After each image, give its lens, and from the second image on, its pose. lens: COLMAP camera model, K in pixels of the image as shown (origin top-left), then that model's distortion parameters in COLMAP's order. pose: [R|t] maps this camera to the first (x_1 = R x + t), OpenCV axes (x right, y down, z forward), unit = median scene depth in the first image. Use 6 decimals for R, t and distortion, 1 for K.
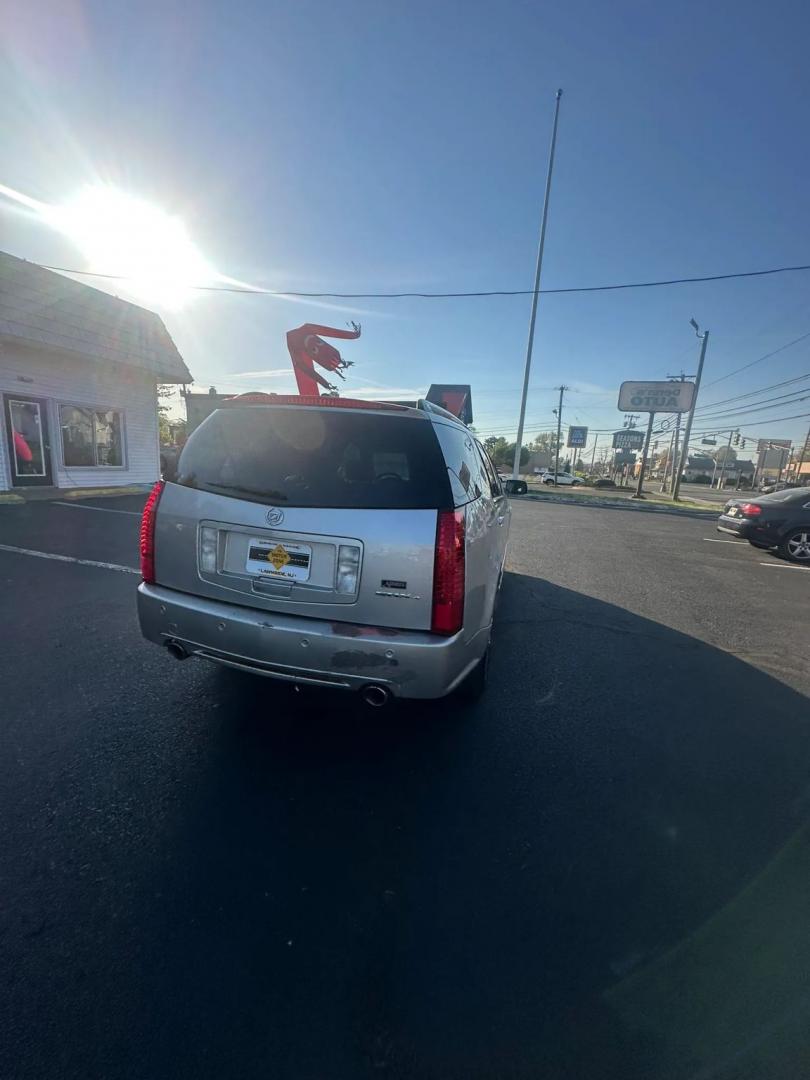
lens RADIAL K [[428.8, 0, 405.3], [0, 428.8, 537.9], [0, 0, 1]] dist [-0.002667, -0.000003]
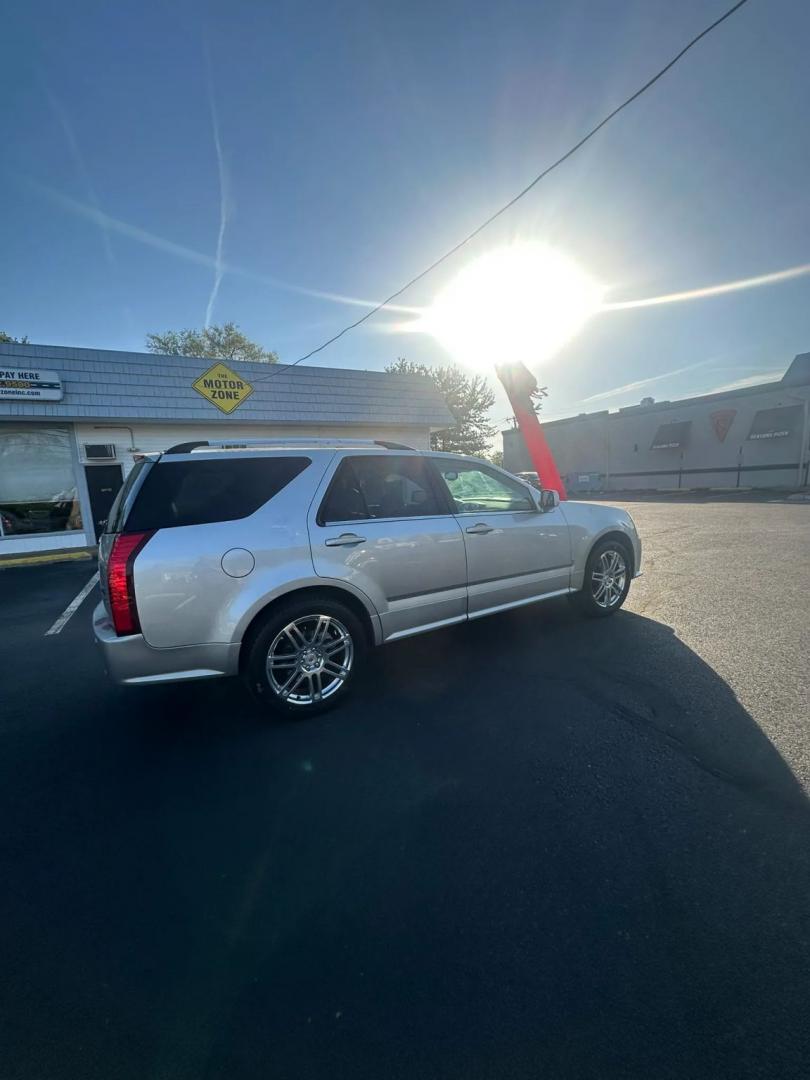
lens RADIAL K [[428.8, 0, 404.2], [0, 428.8, 536.0], [0, 0, 1]] dist [-0.002667, -0.000003]
pose [[0.715720, -0.017254, -0.698174, 0.351228], [-0.024408, 0.998466, -0.049697, -0.004140], [0.697961, 0.052610, 0.714201, 0.153710]]
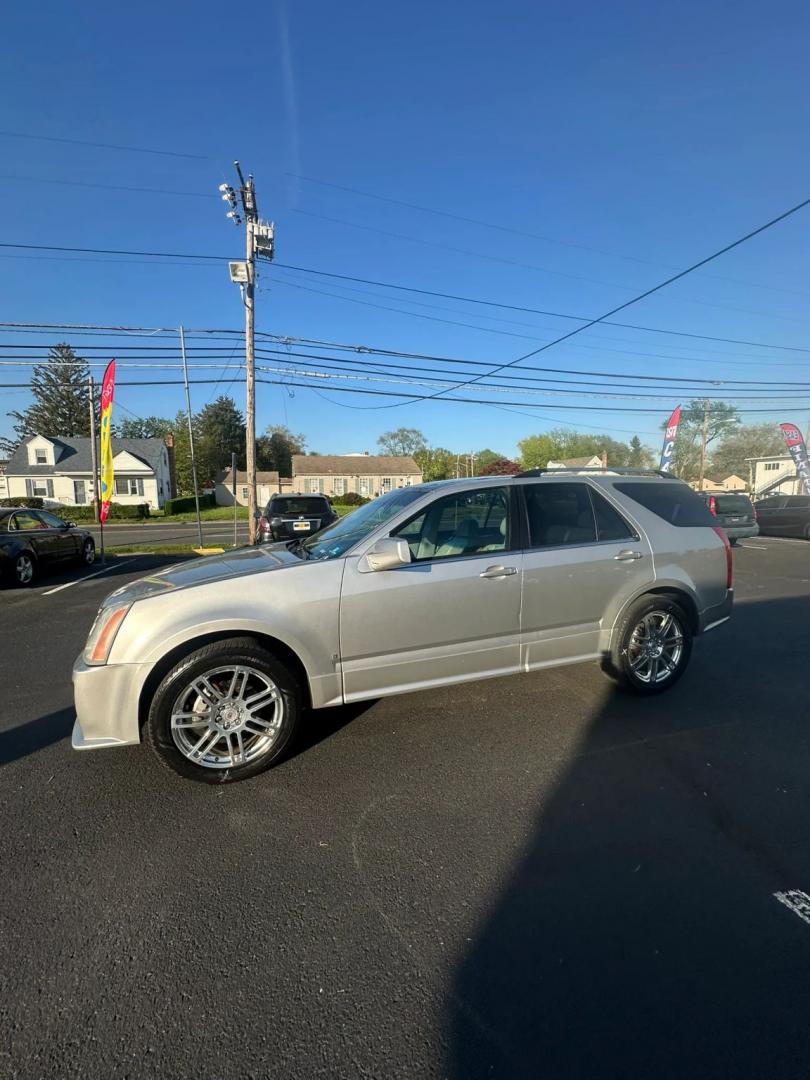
lens RADIAL K [[428.8, 0, 405.3], [0, 428.8, 536.8], [0, 0, 1]] dist [-0.002667, -0.000003]
pose [[-0.554550, -0.134185, 0.821261, -0.336469], [0.128037, 0.961403, 0.243539, -0.177985], [-0.822241, 0.240206, -0.515965, 0.770154]]
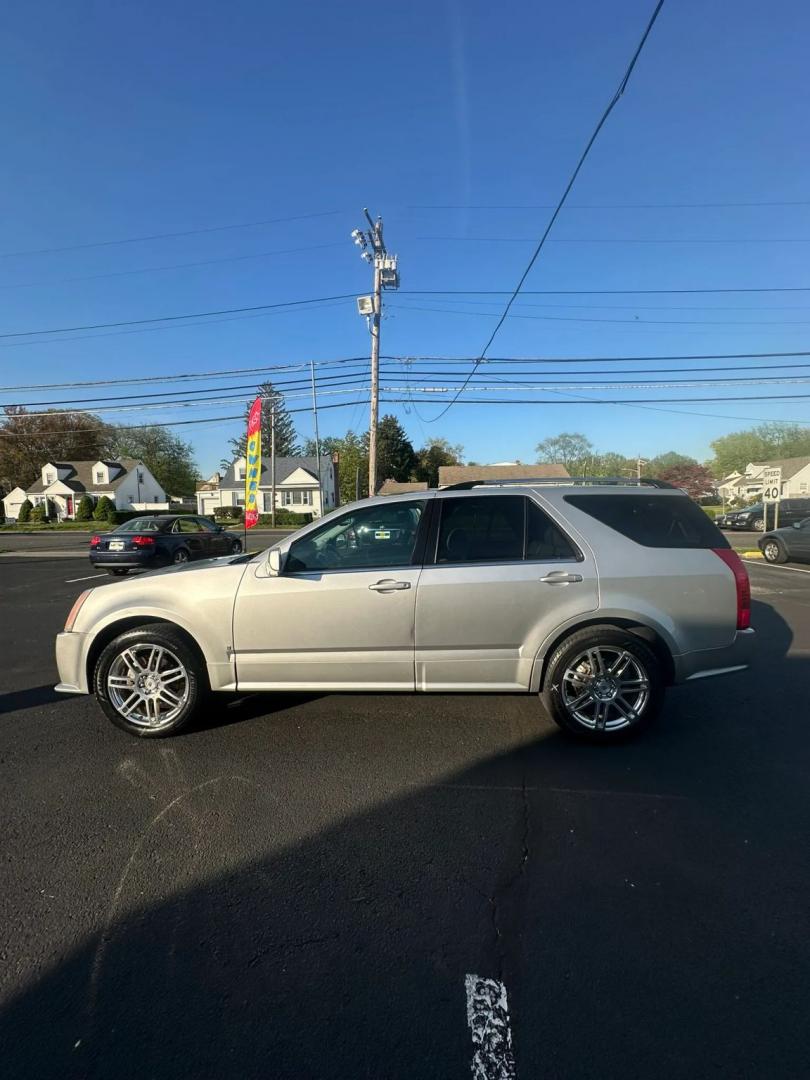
lens RADIAL K [[428.8, 0, 403.9], [0, 428.8, 536.3], [0, 0, 1]] dist [-0.002667, -0.000003]
pose [[-0.215908, -0.126229, 0.968220, -0.429804], [0.173299, 0.970911, 0.165225, -0.151550], [-0.960912, 0.203465, -0.187752, 0.586627]]
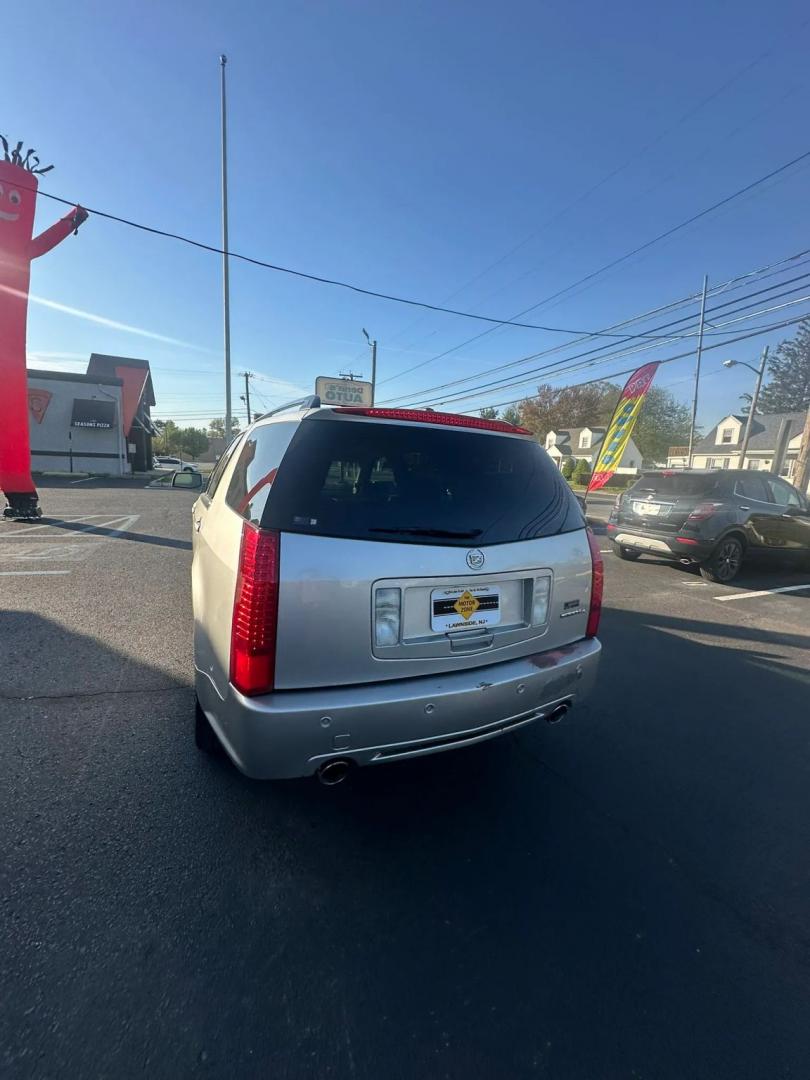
lens RADIAL K [[428.8, 0, 404.8], [0, 428.8, 538.1], [0, 0, 1]] dist [-0.002667, -0.000003]
pose [[0.757293, -0.136895, 0.638567, -0.215982], [0.116778, 0.990410, 0.073833, -0.038842], [-0.642550, 0.018657, 0.766016, 0.099604]]
